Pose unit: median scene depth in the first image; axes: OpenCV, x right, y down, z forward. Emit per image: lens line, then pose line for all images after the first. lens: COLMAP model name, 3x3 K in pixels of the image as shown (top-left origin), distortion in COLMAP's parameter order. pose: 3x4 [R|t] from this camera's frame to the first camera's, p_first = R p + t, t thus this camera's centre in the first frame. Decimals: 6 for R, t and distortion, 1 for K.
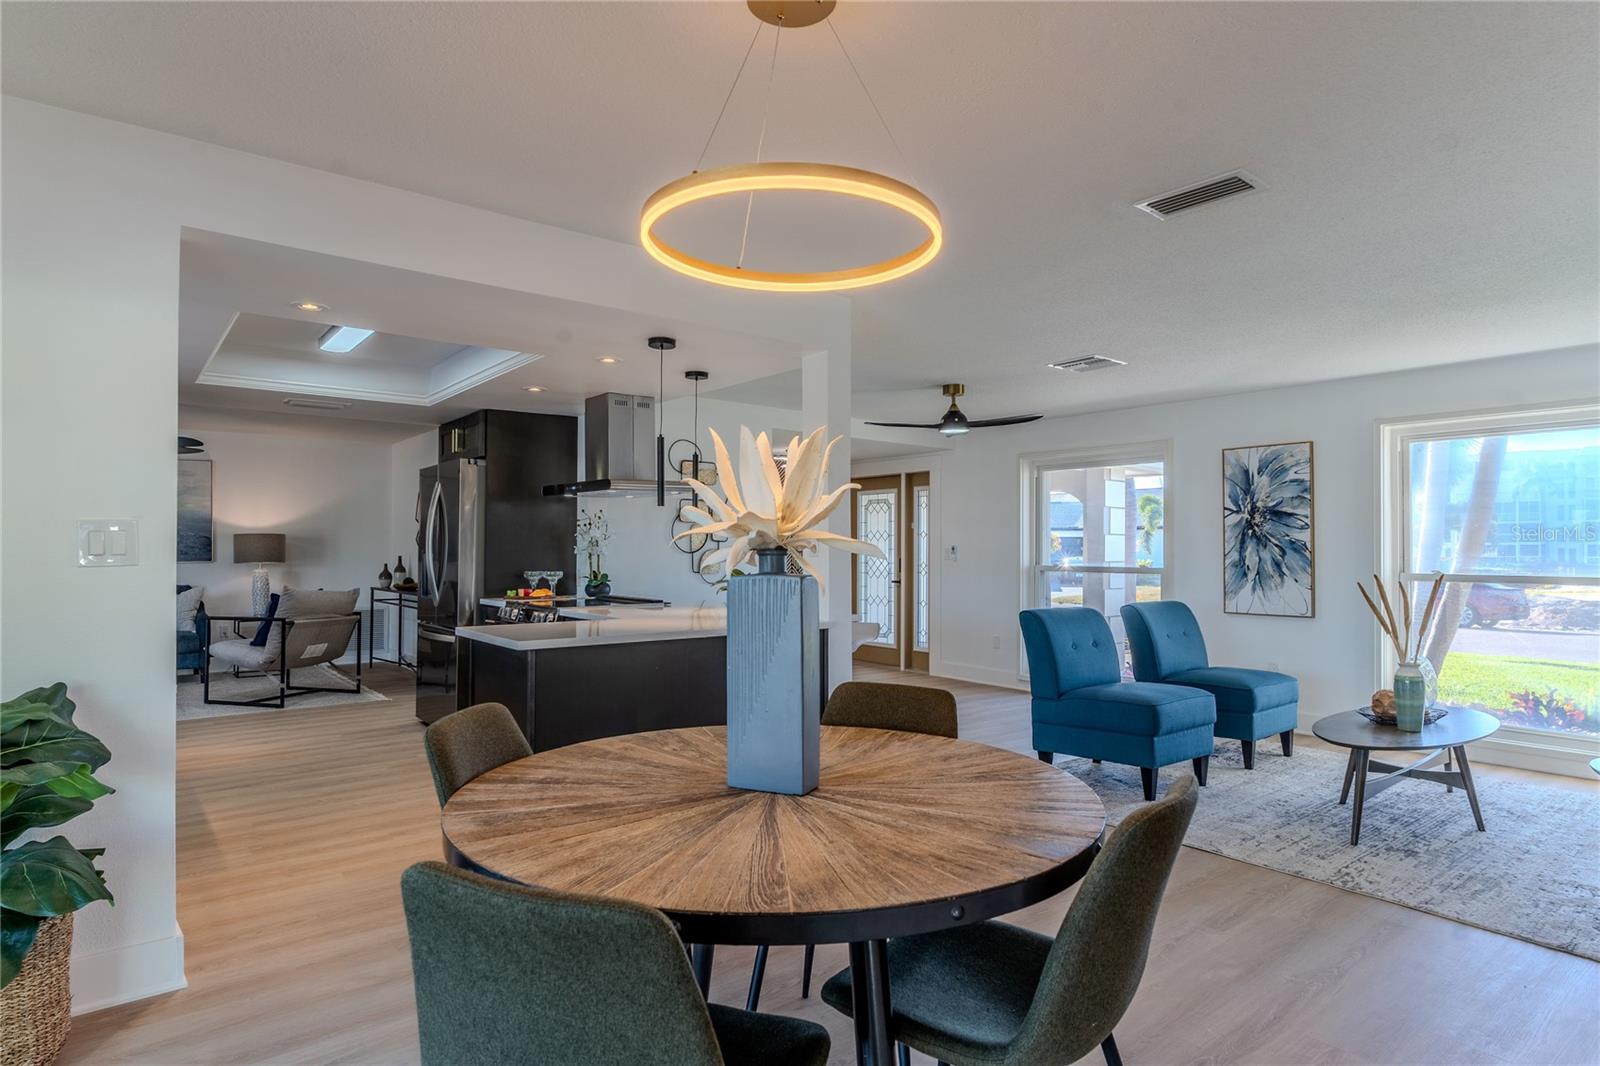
lens RADIAL K [[873.9, 0, 797.3], [0, 873.9, 536.2], [0, 0, 1]] dist [-0.002231, 0.000745]
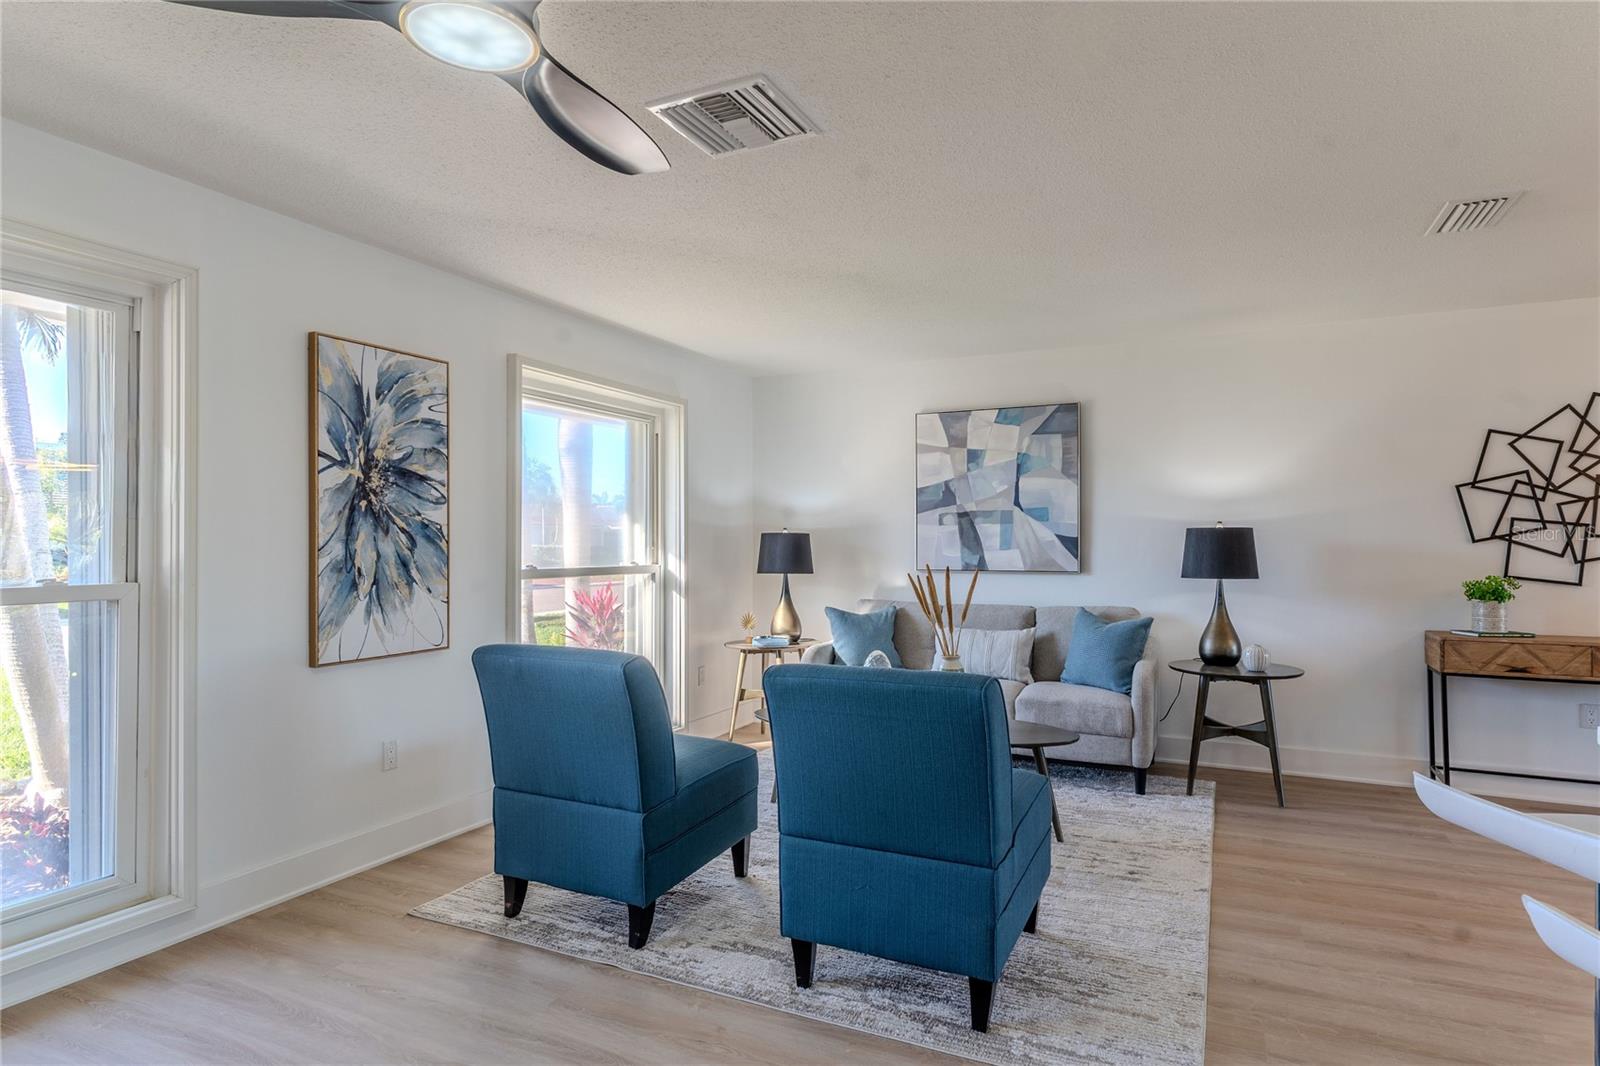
lens RADIAL K [[873.9, 0, 802.6], [0, 873.9, 534.3], [0, 0, 1]] dist [-0.002231, 0.000745]
pose [[-0.421916, 0.008422, 0.906596, -0.072394], [-0.011045, 0.999835, -0.014428, 0.018159], [-0.906568, -0.016101, -0.421753, 0.995212]]
